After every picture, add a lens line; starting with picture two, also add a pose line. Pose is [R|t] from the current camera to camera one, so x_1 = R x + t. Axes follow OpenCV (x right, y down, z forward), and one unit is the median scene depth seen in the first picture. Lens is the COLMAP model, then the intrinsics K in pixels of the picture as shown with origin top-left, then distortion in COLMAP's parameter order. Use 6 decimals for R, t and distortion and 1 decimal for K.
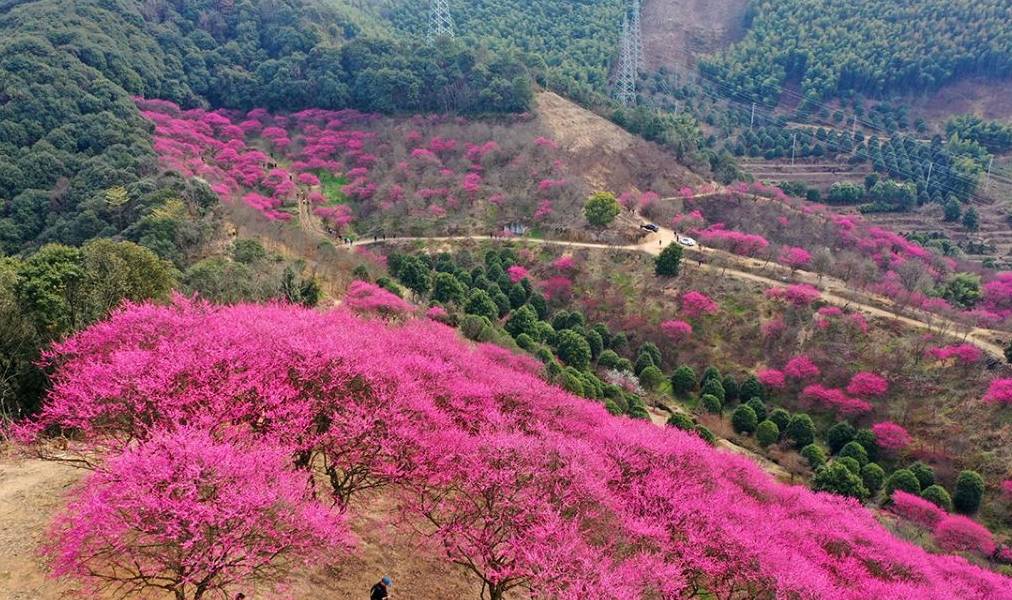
lens RADIAL K [[911.1, 0, 506.0], [0, 911.1, 300.4], [0, 0, 1]] dist [-0.001320, -0.003935]
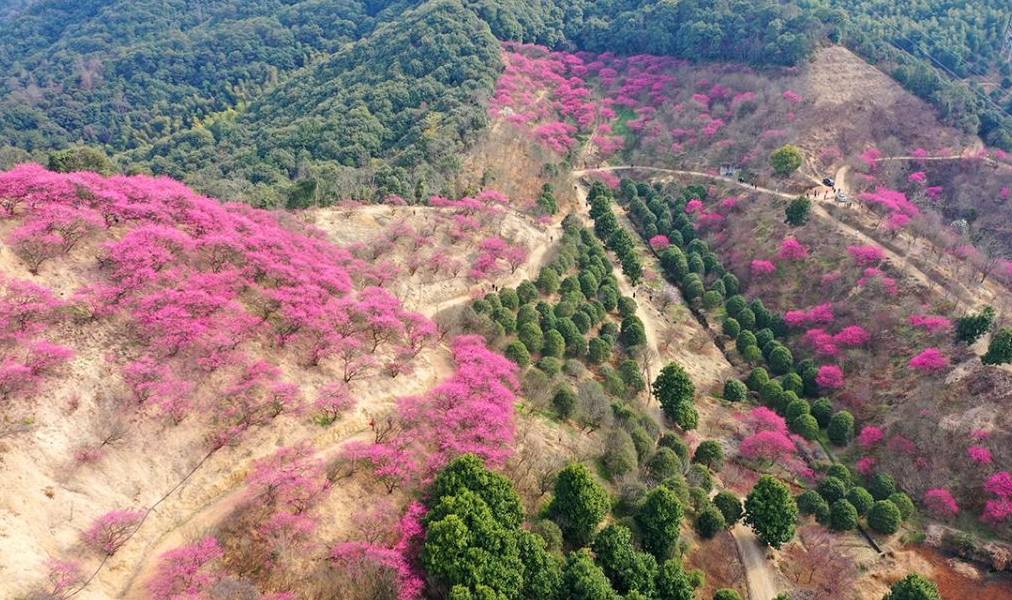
lens RADIAL K [[911.1, 0, 506.0], [0, 911.1, 299.8], [0, 0, 1]] dist [-0.001320, -0.003935]
pose [[0.796986, 0.190653, -0.573118, 0.420565], [-0.136558, 0.981183, 0.136501, -0.030157], [0.588358, -0.030526, 0.808024, -0.109229]]
